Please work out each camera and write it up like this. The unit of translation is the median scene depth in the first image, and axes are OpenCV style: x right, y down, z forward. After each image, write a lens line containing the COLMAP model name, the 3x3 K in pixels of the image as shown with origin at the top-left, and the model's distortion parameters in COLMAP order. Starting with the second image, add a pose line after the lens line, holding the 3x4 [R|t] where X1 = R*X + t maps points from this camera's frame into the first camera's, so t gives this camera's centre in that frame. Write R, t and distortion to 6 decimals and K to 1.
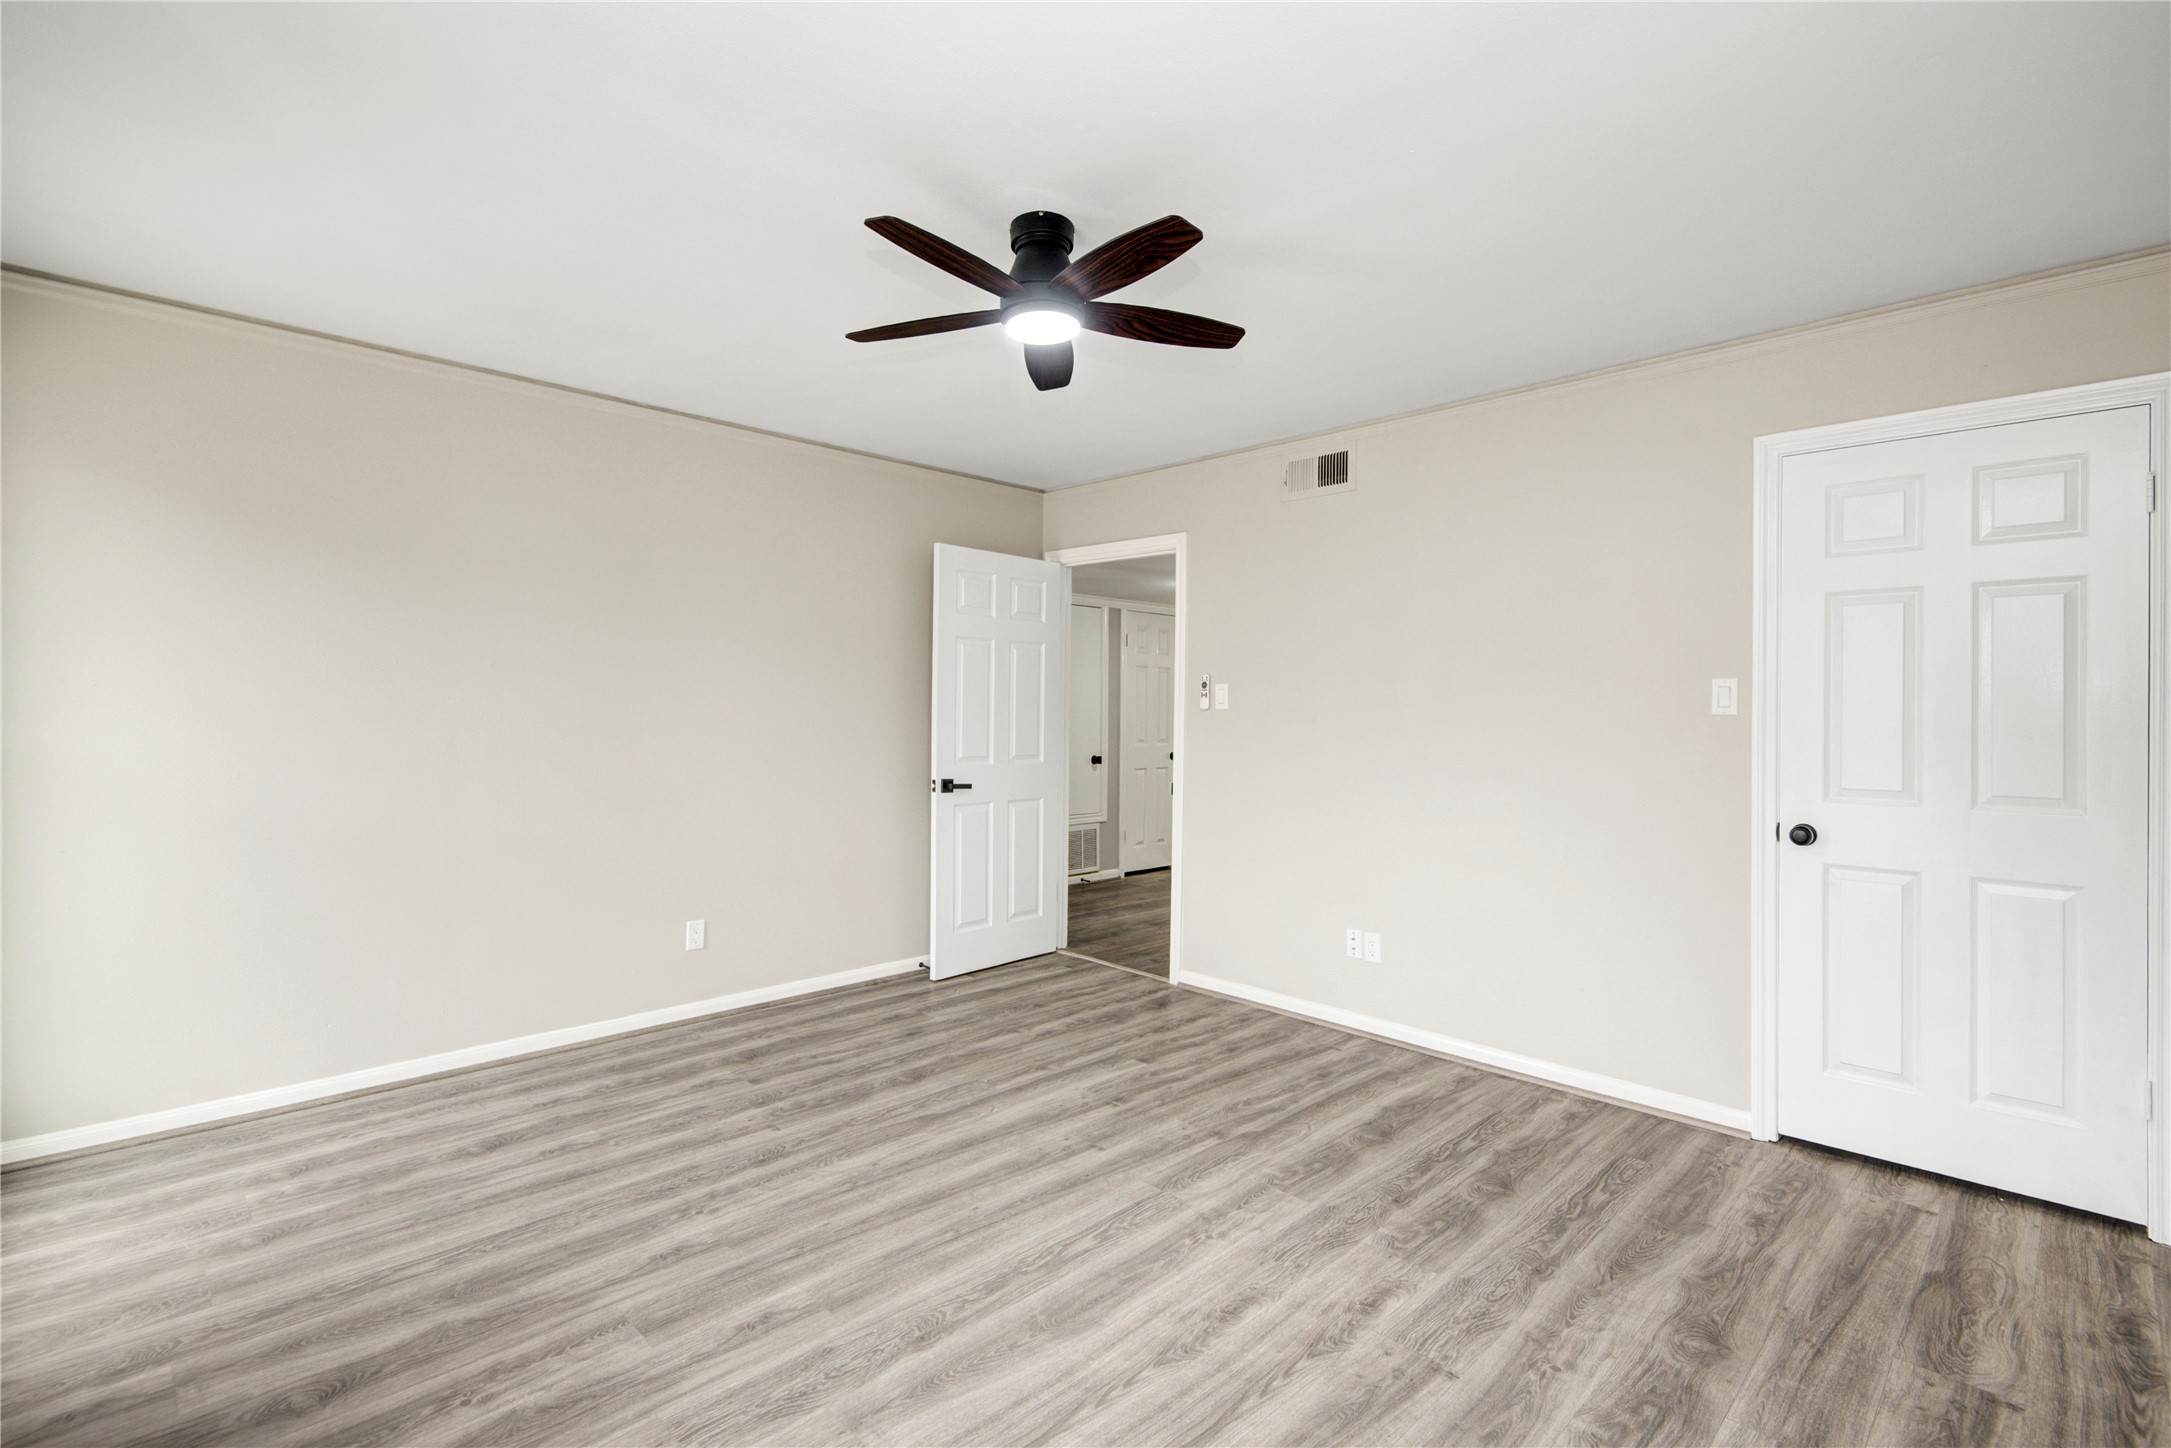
lens RADIAL K [[989.3, 0, 1084.9], [0, 989.3, 717.8], [0, 0, 1]] dist [0.005052, -0.004696]
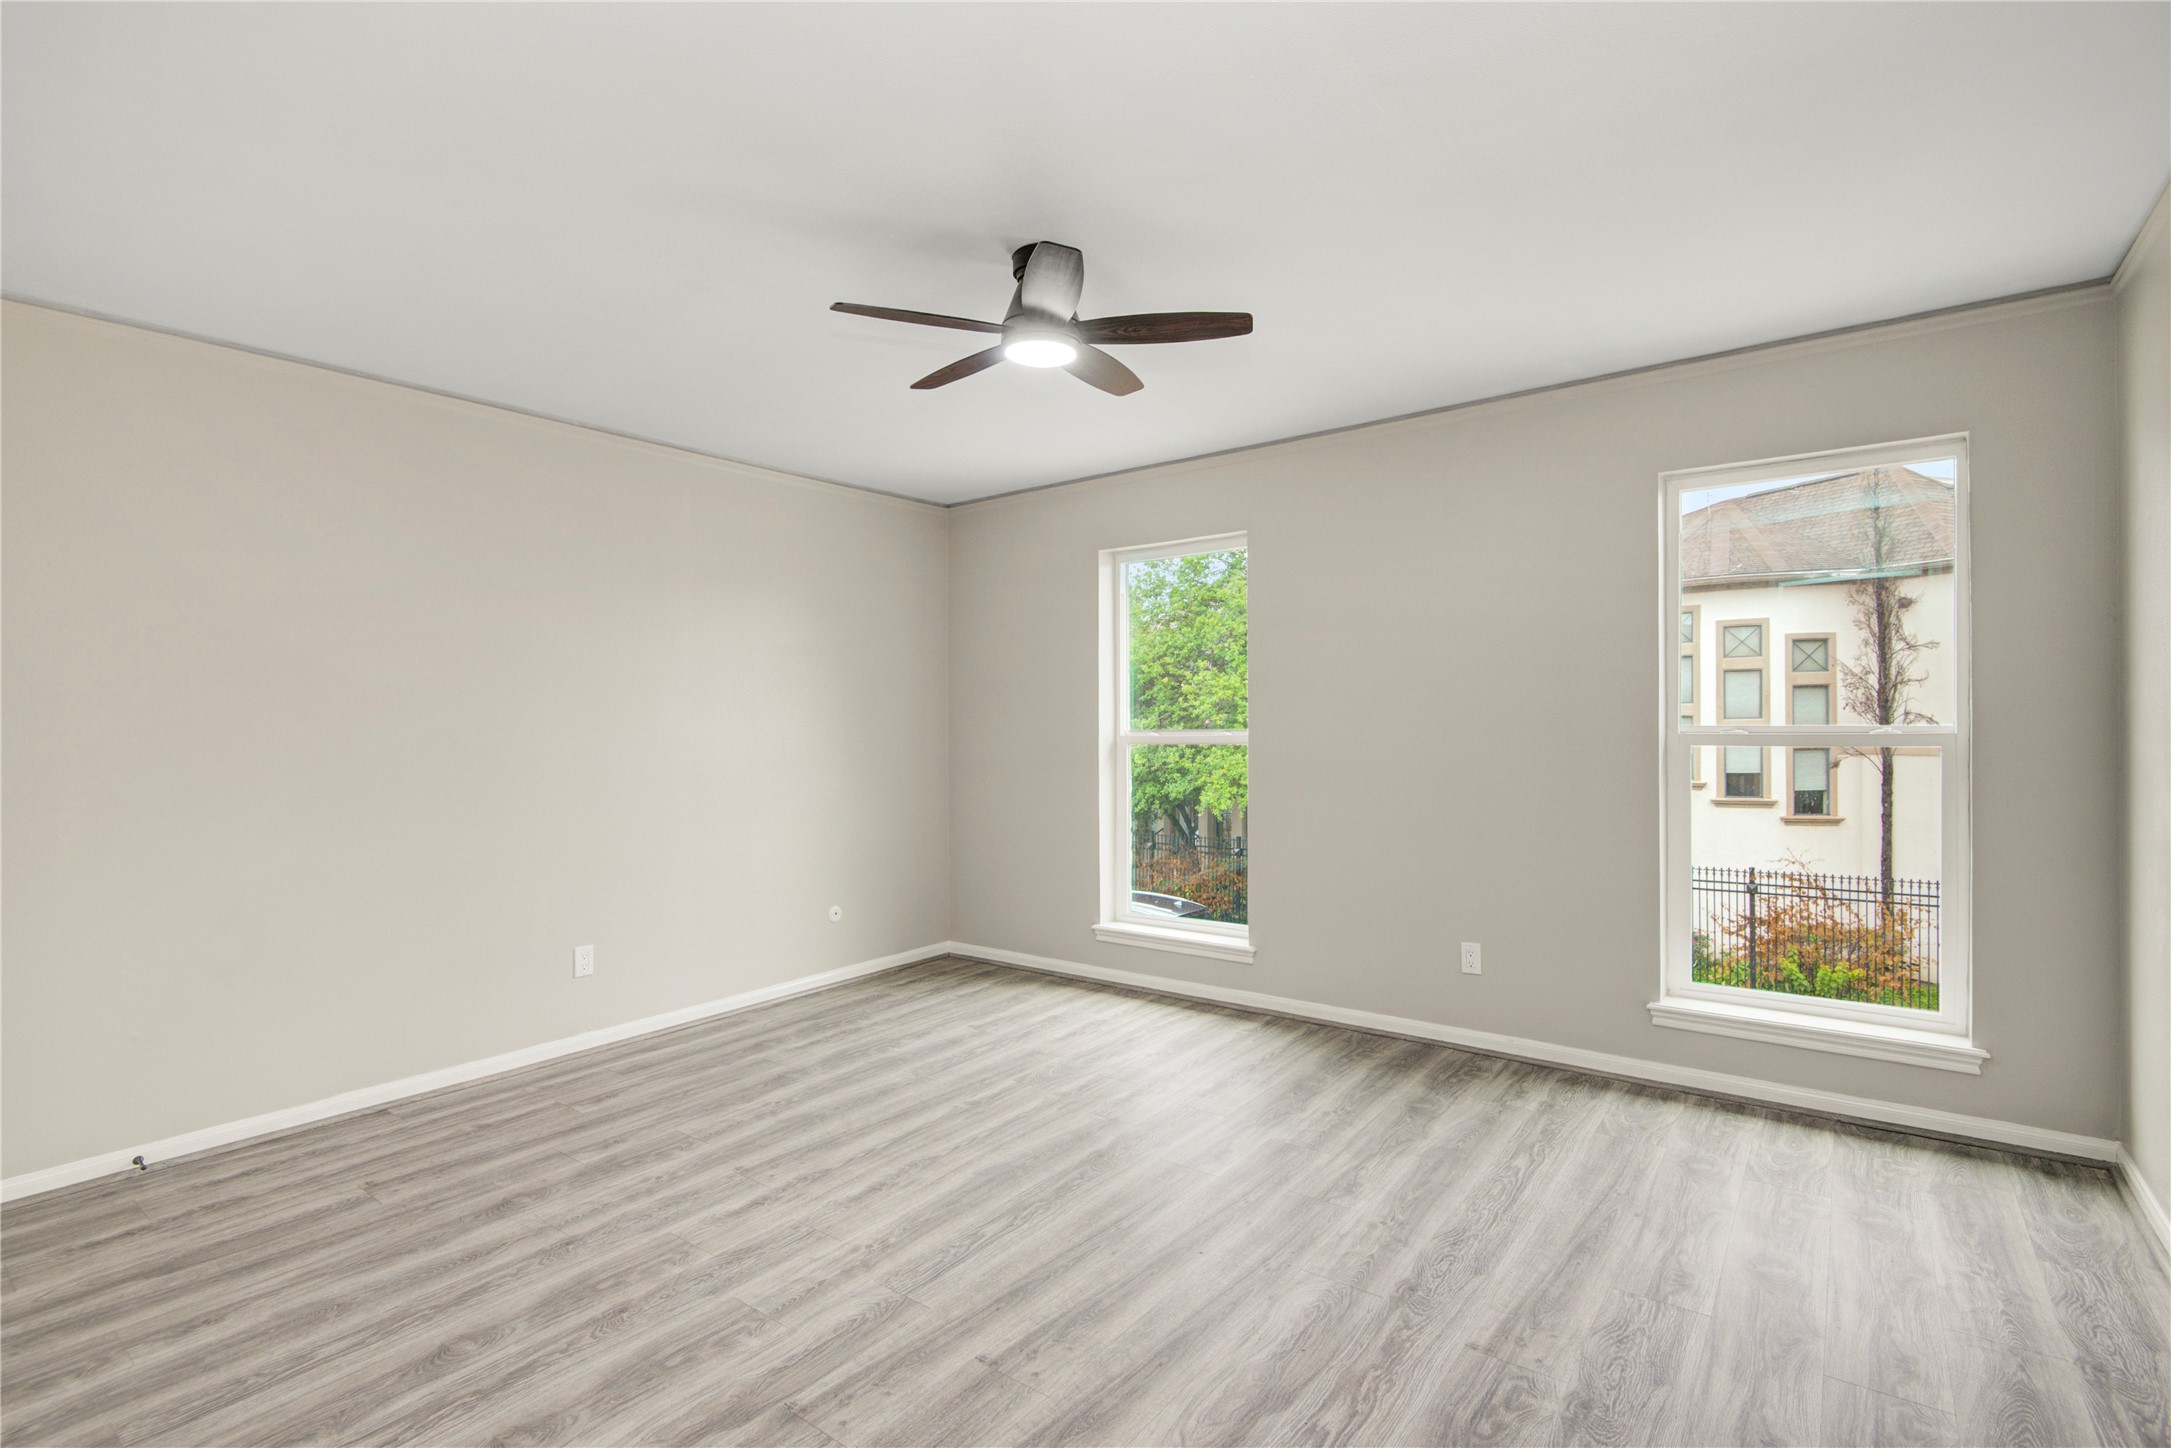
lens RADIAL K [[989.3, 0, 1091.7], [0, 989.3, 735.3], [0, 0, 1]] dist [0.005052, -0.004696]
pose [[-0.988966, 0.004681, -0.148070, 0.048589], [0.002550, 0.999890, 0.014580, -0.007138], [0.148122, 0.014042, -0.988869, 2.012013]]
